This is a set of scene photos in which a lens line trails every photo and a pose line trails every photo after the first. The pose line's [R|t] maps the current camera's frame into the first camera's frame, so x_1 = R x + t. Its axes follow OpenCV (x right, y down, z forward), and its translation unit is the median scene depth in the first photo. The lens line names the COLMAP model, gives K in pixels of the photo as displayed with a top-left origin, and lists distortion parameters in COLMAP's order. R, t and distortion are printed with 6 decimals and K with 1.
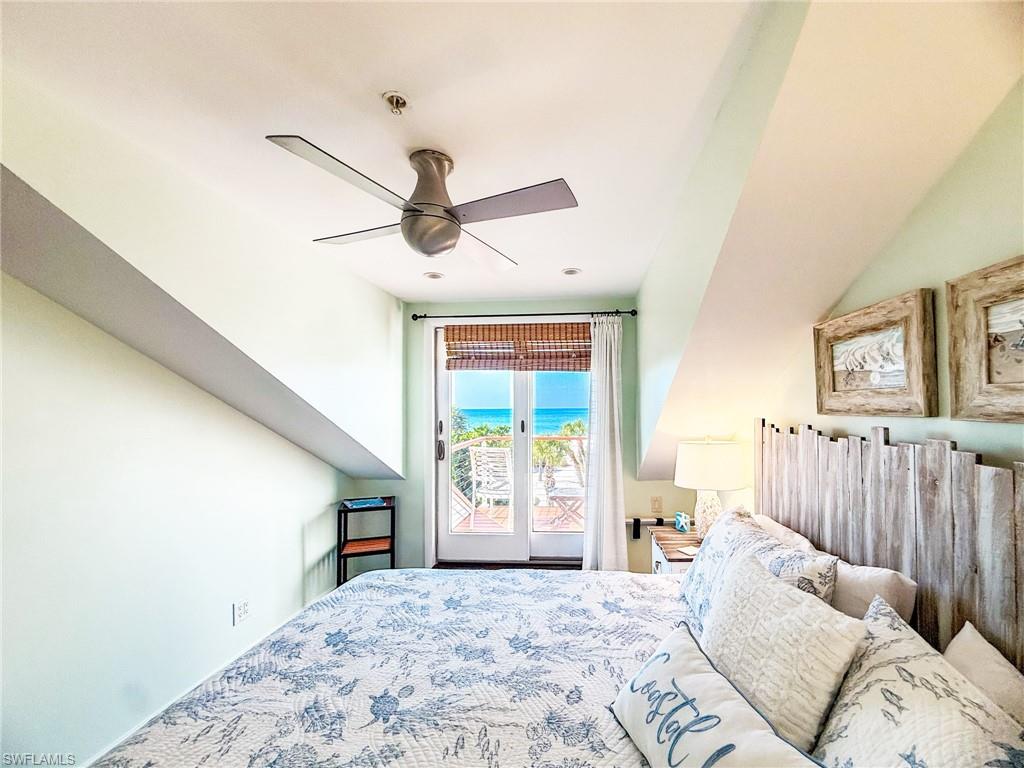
lens RADIAL K [[445.3, 0, 511.4], [0, 445.3, 391.4], [0, 0, 1]] dist [0.001367, -0.000500]
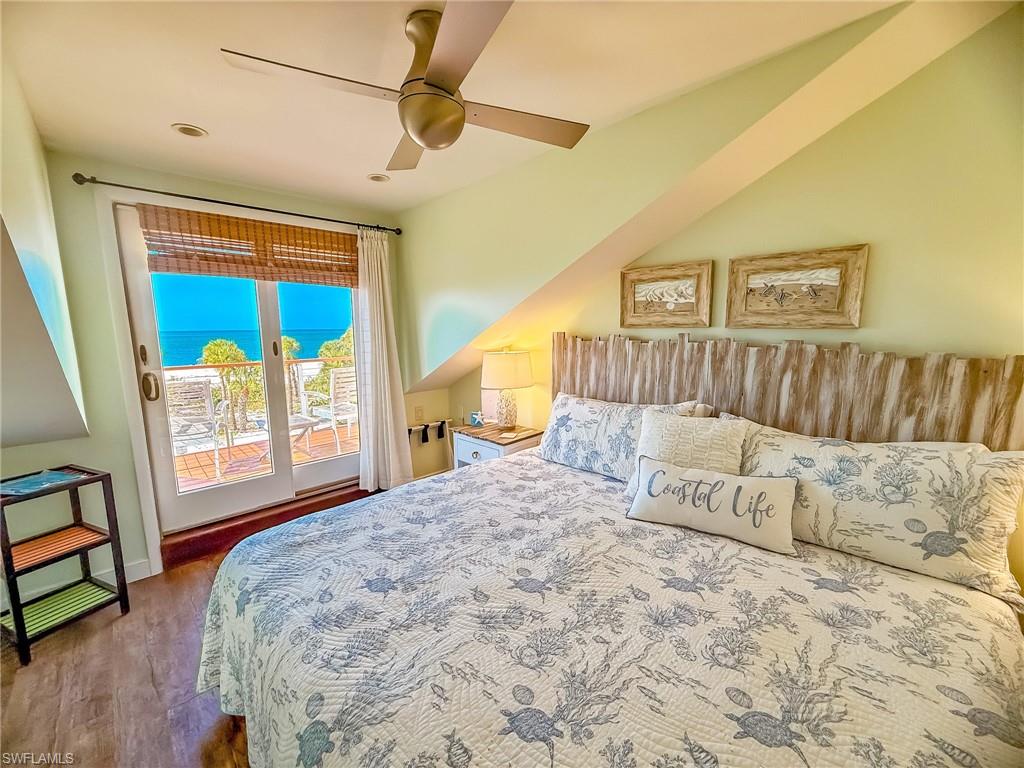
lens RADIAL K [[445.3, 0, 511.8], [0, 445.3, 385.1], [0, 0, 1]] dist [0.001367, -0.000500]
pose [[0.636738, -0.099917, 0.764579, -0.709928], [-0.023186, 0.988639, 0.148507, 0.023602], [-0.770732, -0.112288, 0.627188, 0.241927]]
